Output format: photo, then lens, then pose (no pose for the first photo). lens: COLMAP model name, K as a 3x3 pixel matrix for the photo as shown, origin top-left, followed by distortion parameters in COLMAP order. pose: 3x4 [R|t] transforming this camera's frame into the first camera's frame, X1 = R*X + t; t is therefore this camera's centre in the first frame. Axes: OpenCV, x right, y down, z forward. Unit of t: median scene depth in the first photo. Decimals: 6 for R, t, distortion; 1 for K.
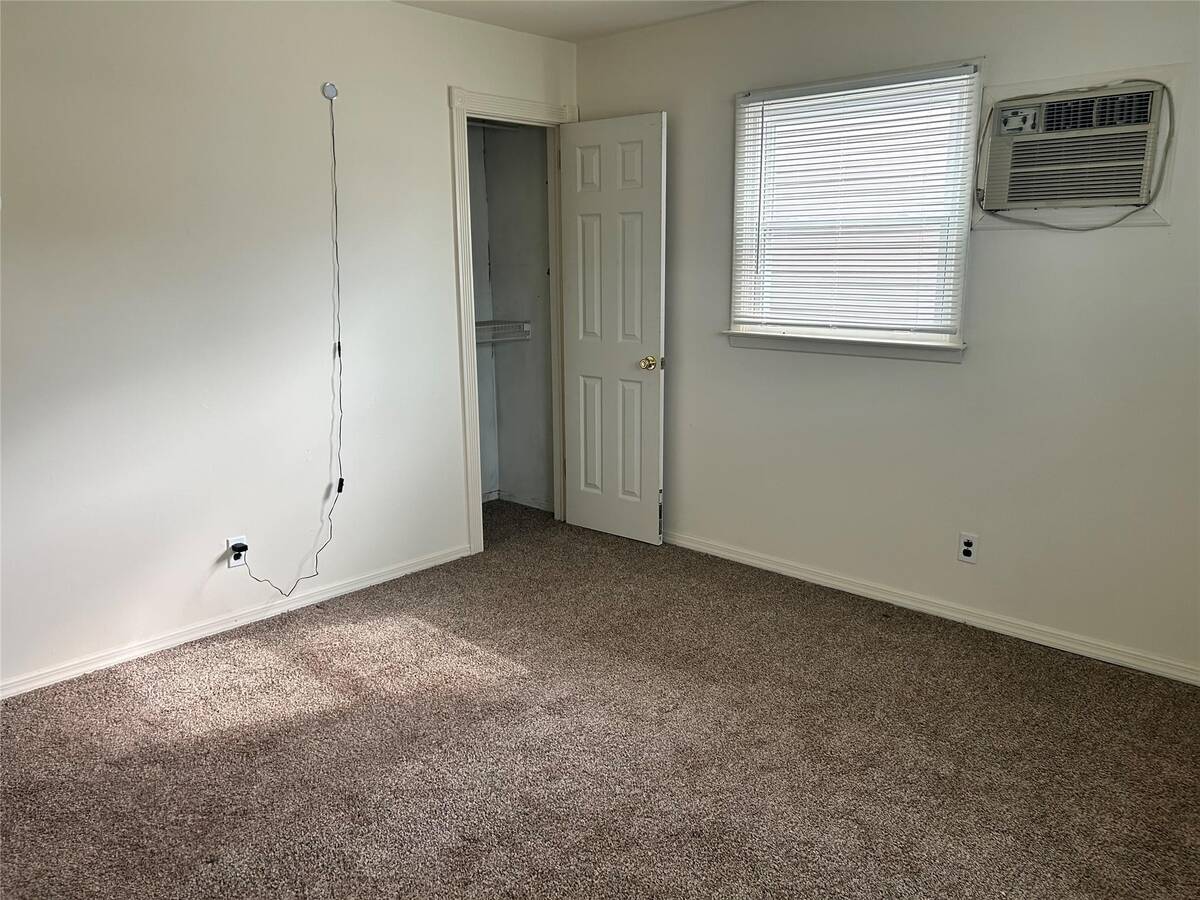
lens RADIAL K [[900.6, 0, 600.0], [0, 900.6, 450.0], [0, 0, 1]] dist [-0.001638, -0.007036]
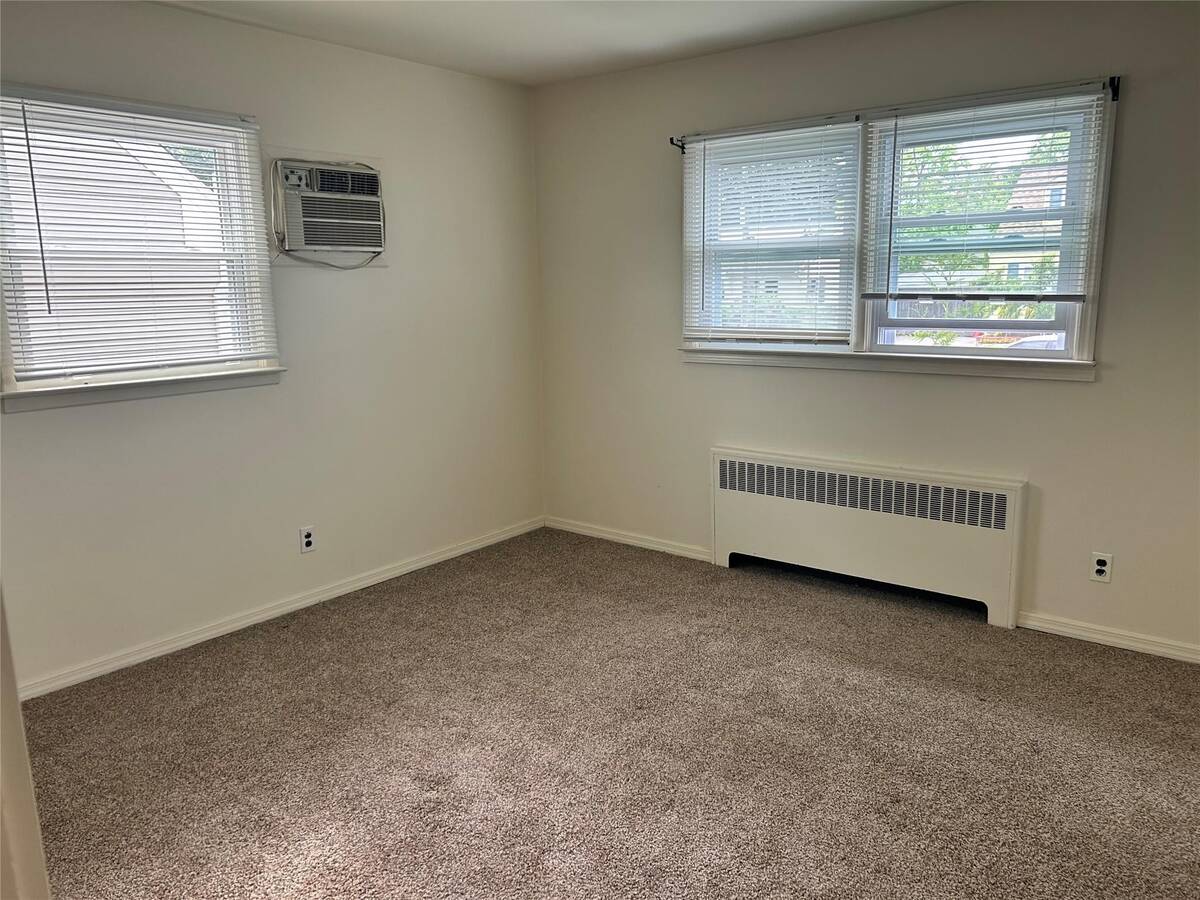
lens RADIAL K [[900.6, 0, 600.0], [0, 900.6, 450.0], [0, 0, 1]] dist [-0.001638, -0.007036]
pose [[-0.089896, -0.174012, 0.980632, -0.822018], [0.227812, 0.954921, 0.190333, -0.150724], [-0.969546, 0.240510, -0.046202, 0.734592]]
